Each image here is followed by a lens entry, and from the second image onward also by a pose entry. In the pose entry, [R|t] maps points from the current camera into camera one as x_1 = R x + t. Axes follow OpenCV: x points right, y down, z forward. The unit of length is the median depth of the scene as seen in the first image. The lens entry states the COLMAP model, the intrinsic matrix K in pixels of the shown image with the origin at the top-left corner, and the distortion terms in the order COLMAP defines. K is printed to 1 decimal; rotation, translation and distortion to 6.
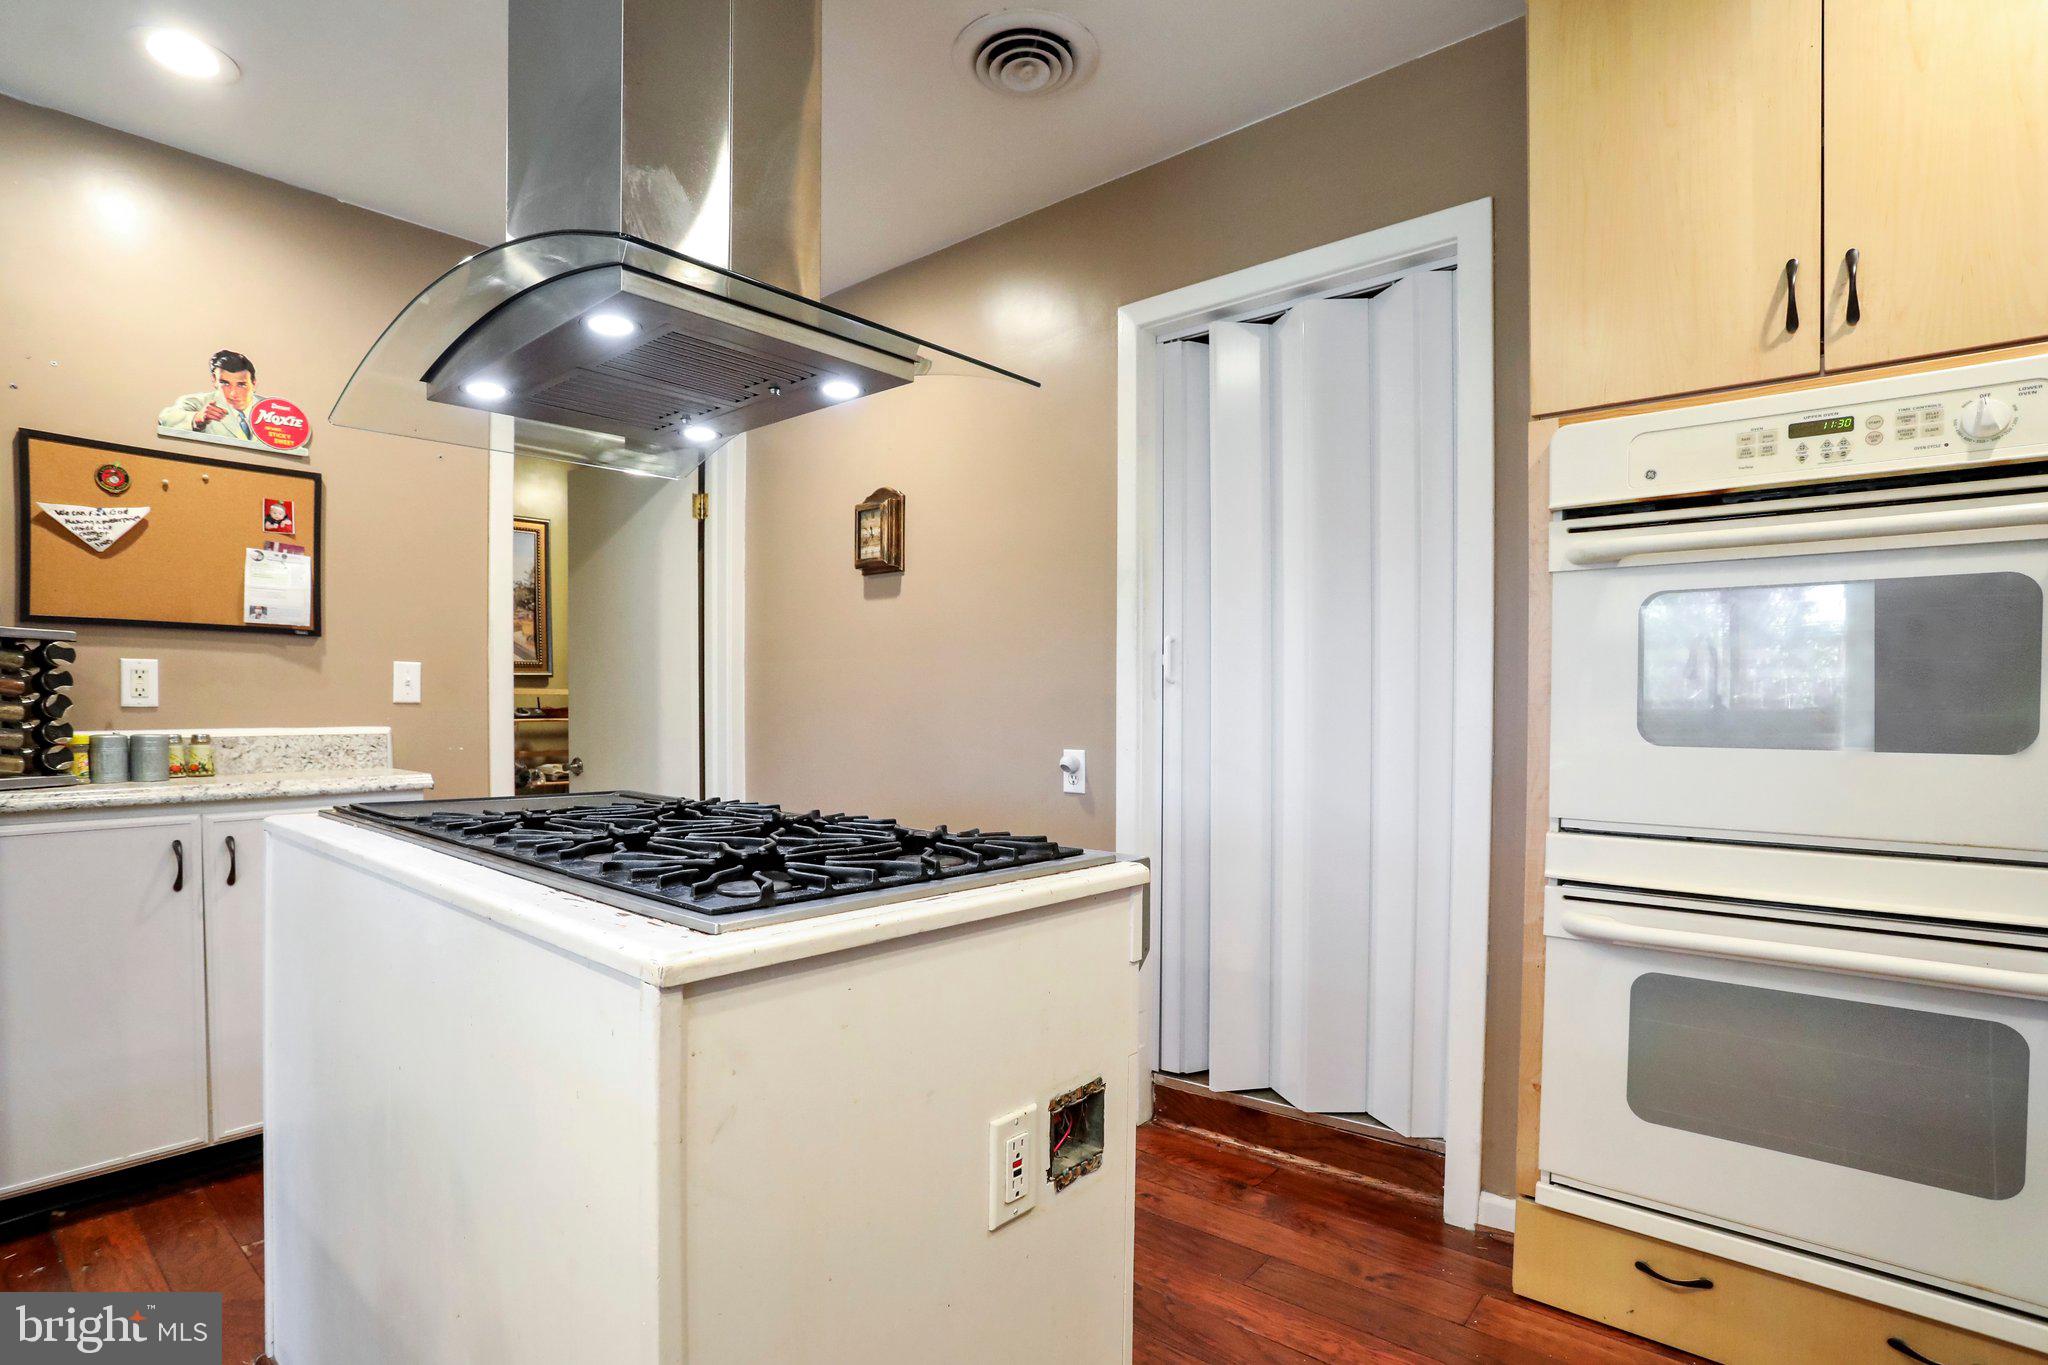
lens RADIAL K [[1020.4, 0, 1039.3], [0, 1020.4, 696.1], [0, 0, 1]] dist [-0.037633, 0.014177]
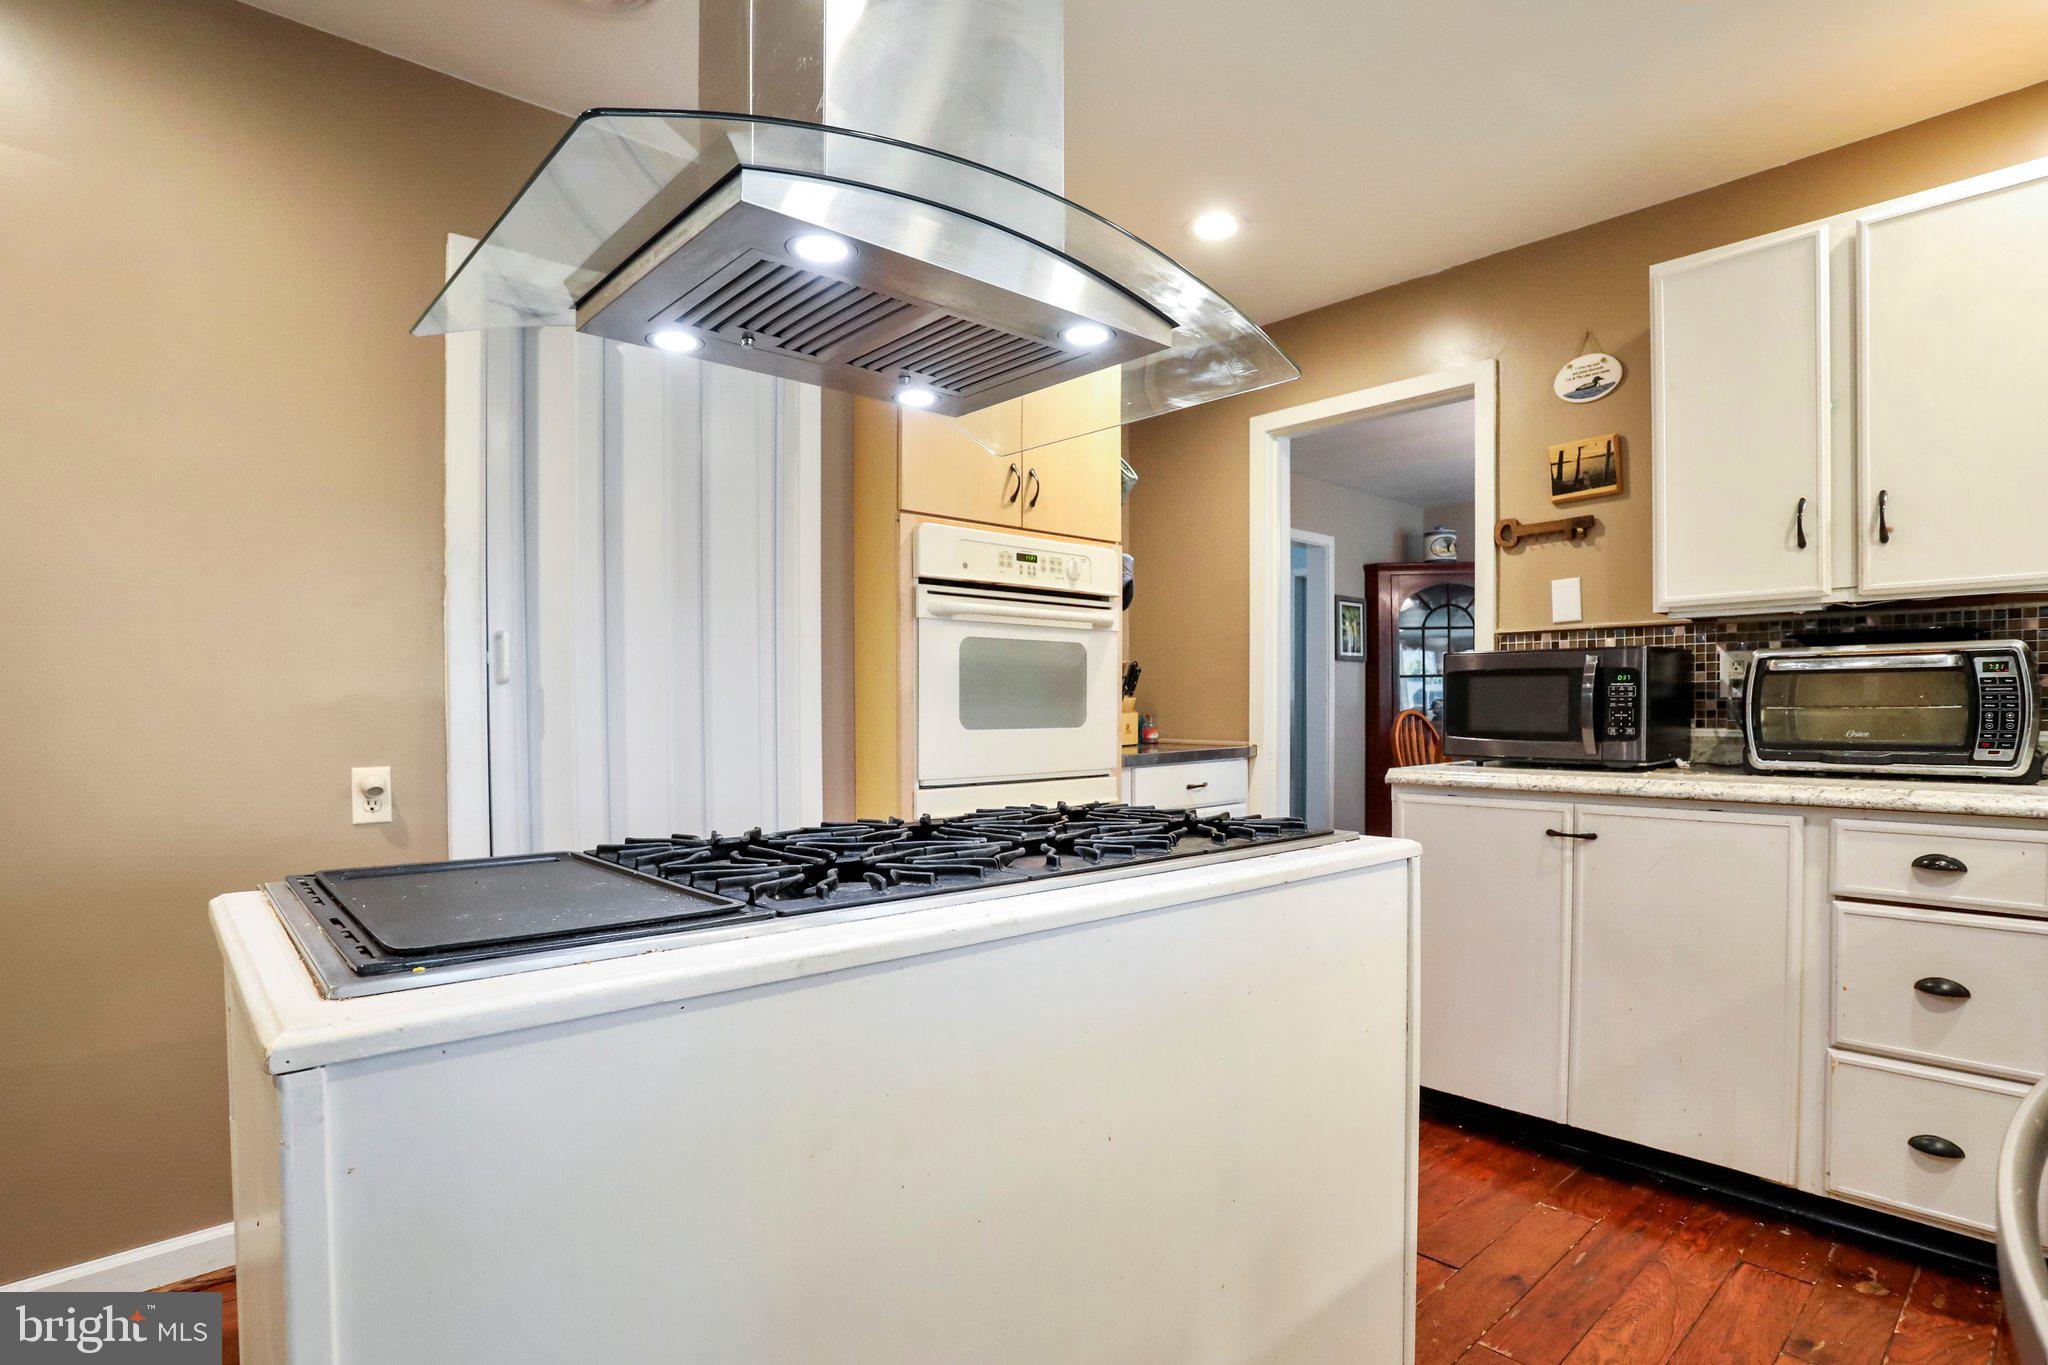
lens RADIAL K [[1020.4, 0, 1038.6], [0, 1020.4, 727.3], [0, 0, 1]] dist [-0.037633, 0.014177]
pose [[0.165902, -0.015244, 0.986024, -1.076406], [0.004315, 0.999882, 0.014732, 0.021876], [-0.986133, 0.001810, 0.165948, 0.634595]]
